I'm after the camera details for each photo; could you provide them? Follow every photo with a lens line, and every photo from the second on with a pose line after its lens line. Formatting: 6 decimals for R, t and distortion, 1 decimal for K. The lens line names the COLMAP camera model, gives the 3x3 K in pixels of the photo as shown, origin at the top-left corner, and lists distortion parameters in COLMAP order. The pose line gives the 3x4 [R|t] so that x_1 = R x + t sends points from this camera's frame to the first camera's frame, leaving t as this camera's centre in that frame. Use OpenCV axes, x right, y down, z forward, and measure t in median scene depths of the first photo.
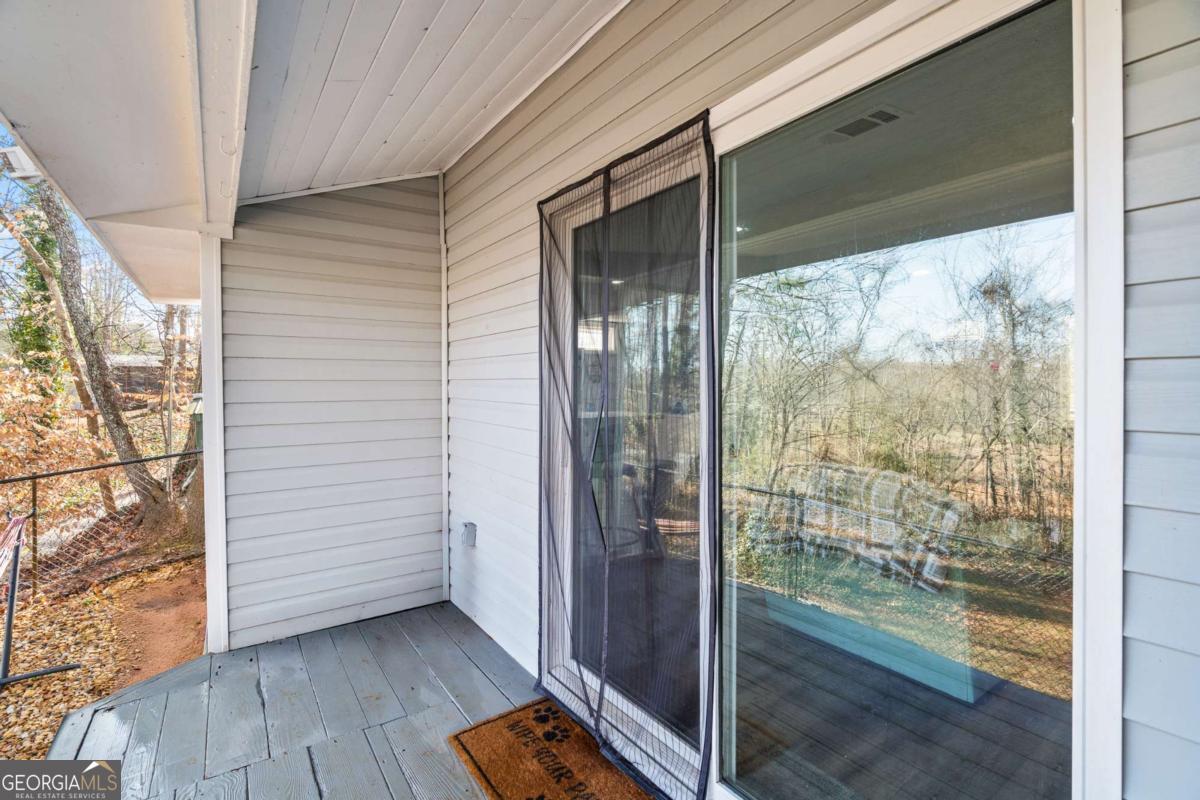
lens RADIAL K [[544.2, 0, 597.0], [0, 544.2, 393.3], [0, 0, 1]] dist [-0.005357, -0.000294]
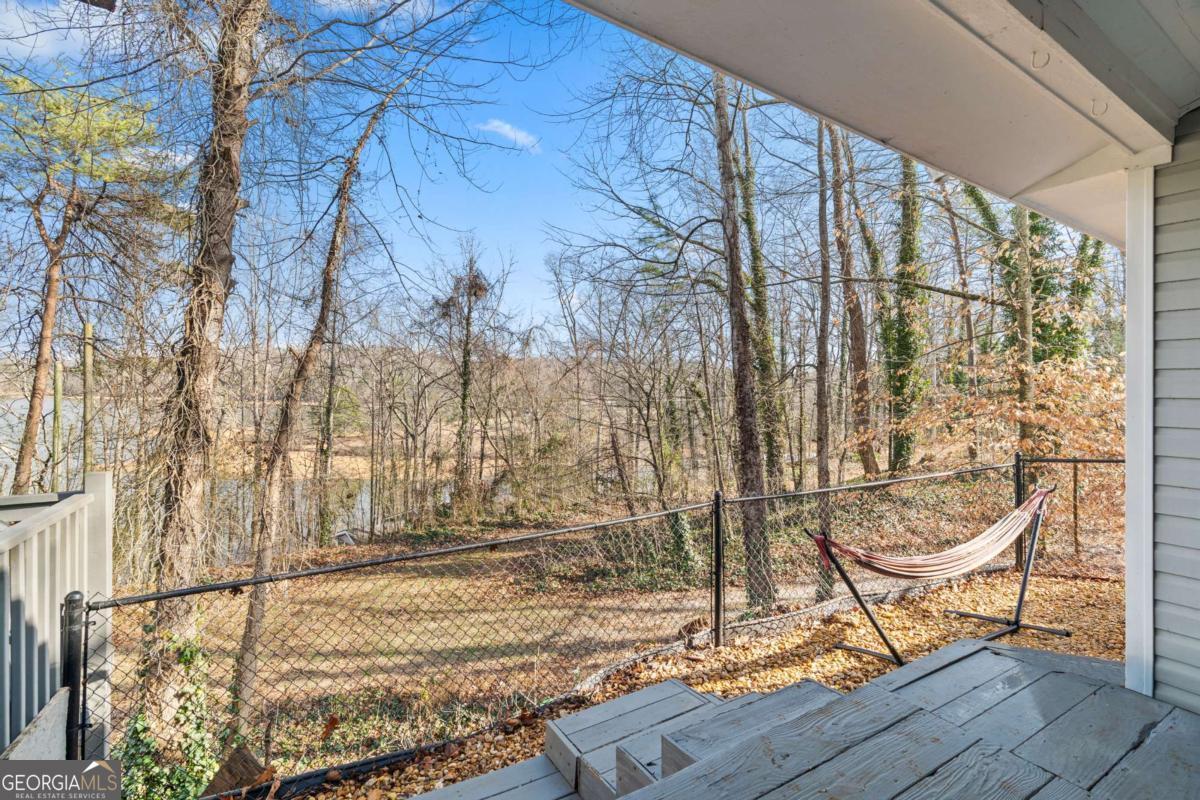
lens RADIAL K [[544.2, 0, 596.9], [0, 544.2, 396.0], [0, 0, 1]] dist [-0.005357, -0.000294]
pose [[-0.070079, 0.008643, -0.997504, 0.178208], [-0.026609, 0.999590, 0.010530, 0.072070], [0.997186, 0.027281, -0.069821, 0.229851]]
